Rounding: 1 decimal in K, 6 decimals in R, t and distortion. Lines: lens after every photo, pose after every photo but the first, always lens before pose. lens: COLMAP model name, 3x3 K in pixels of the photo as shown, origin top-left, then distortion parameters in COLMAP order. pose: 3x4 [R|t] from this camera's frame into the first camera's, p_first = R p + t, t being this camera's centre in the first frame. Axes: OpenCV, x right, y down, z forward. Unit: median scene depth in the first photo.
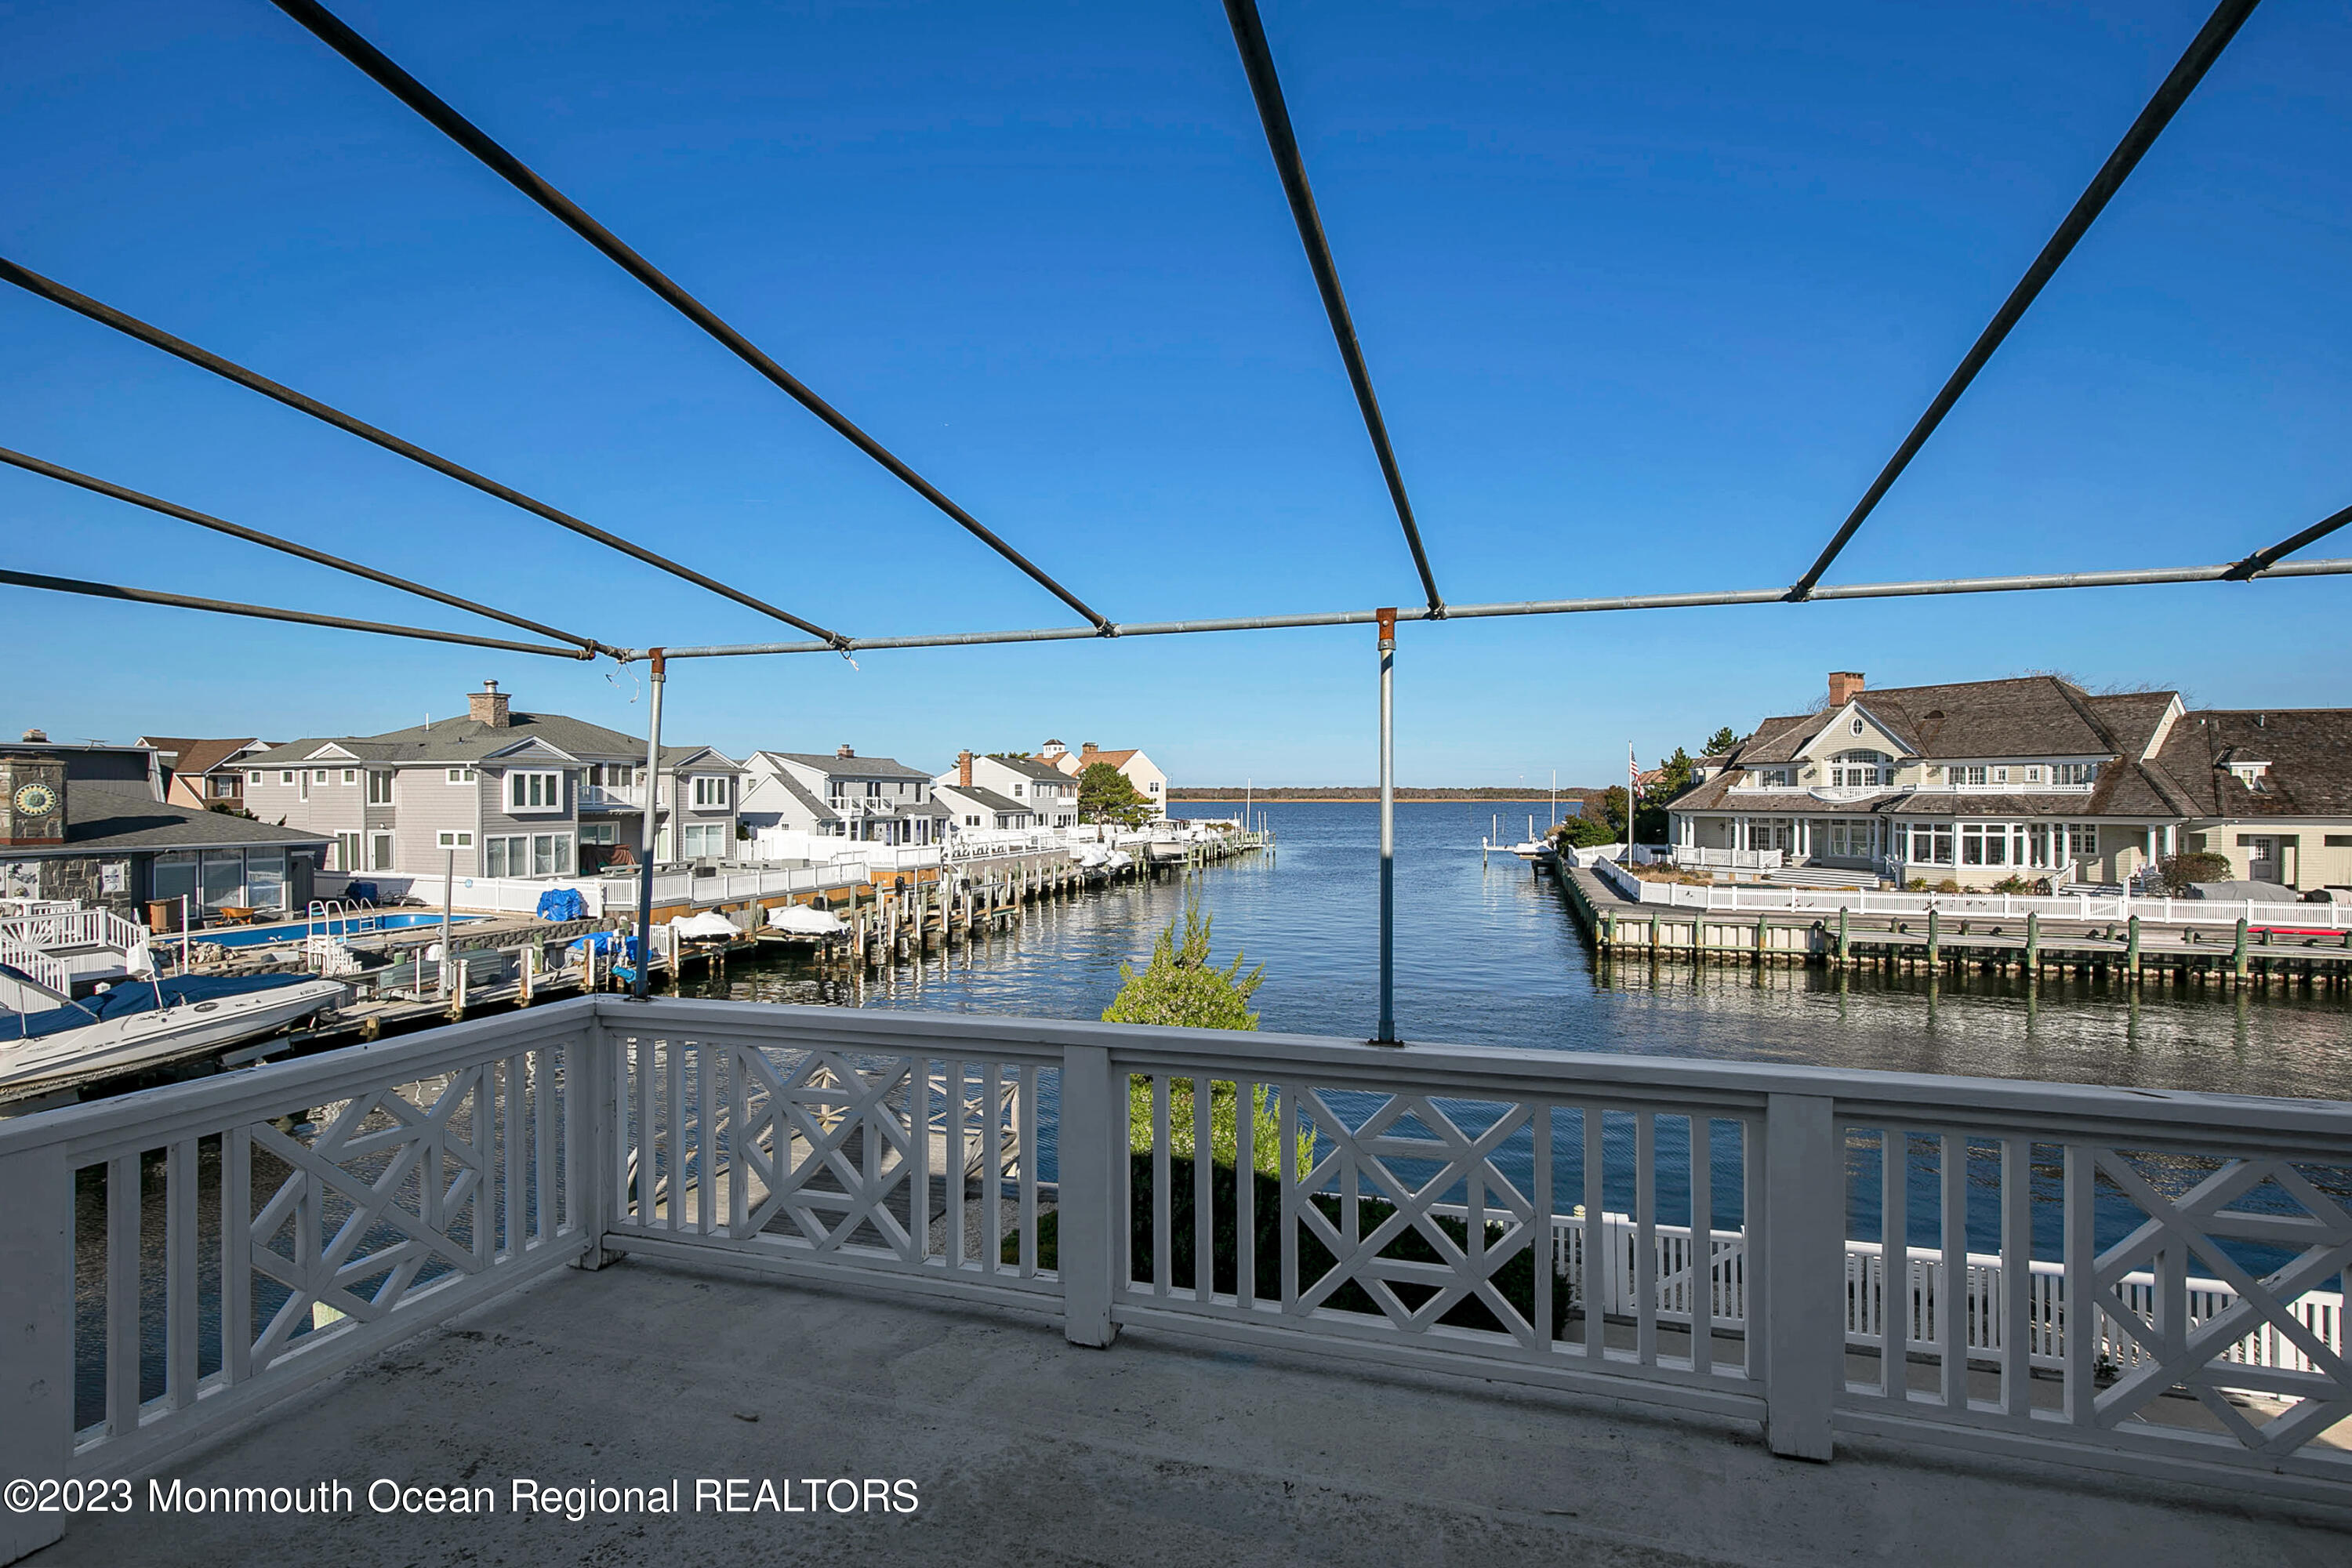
lens RADIAL K [[1086.7, 0, 1186.7], [0, 1086.7, 818.3], [0, 0, 1]] dist [0.016627, -0.007763]
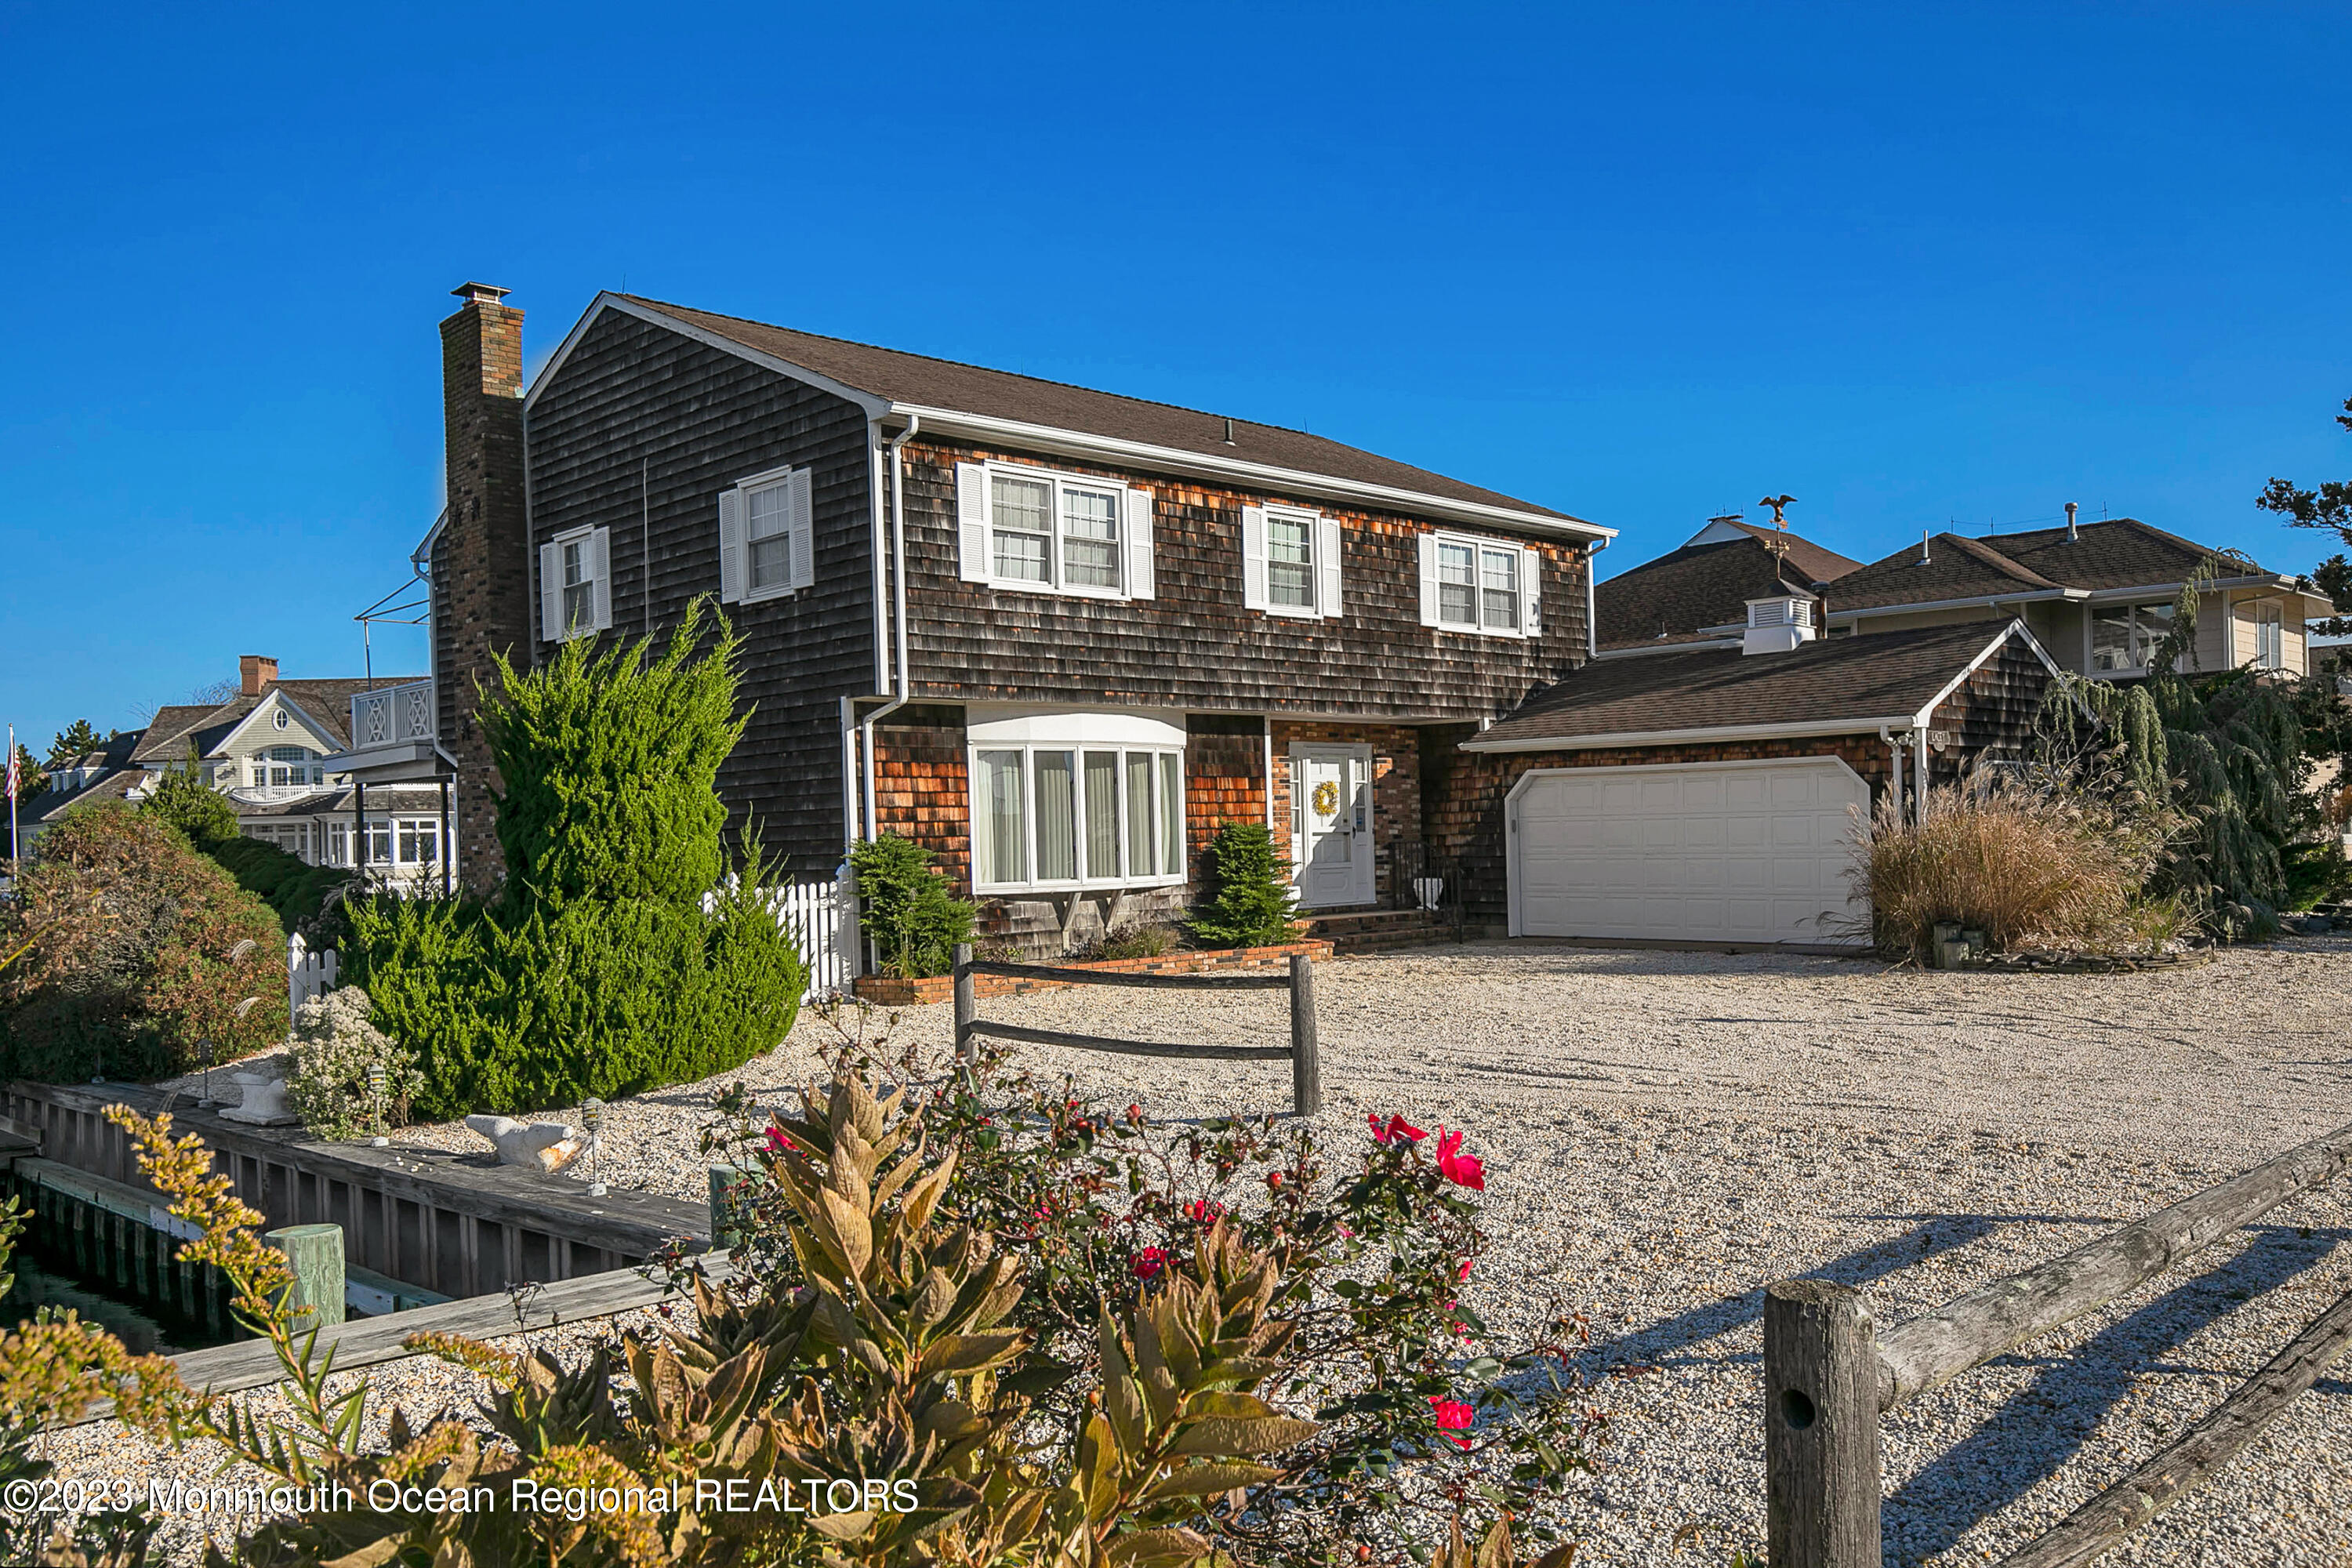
lens RADIAL K [[1821.5, 0, 1230.4], [0, 1821.5, 861.1], [0, 0, 1]] dist [0.005613, -0.005055]
pose [[0.461883, -0.024644, 0.886598, -0.307650], [0.043366, 0.999046, 0.005177, 0.050540], [-0.885880, 0.036057, 0.462511, -0.323011]]
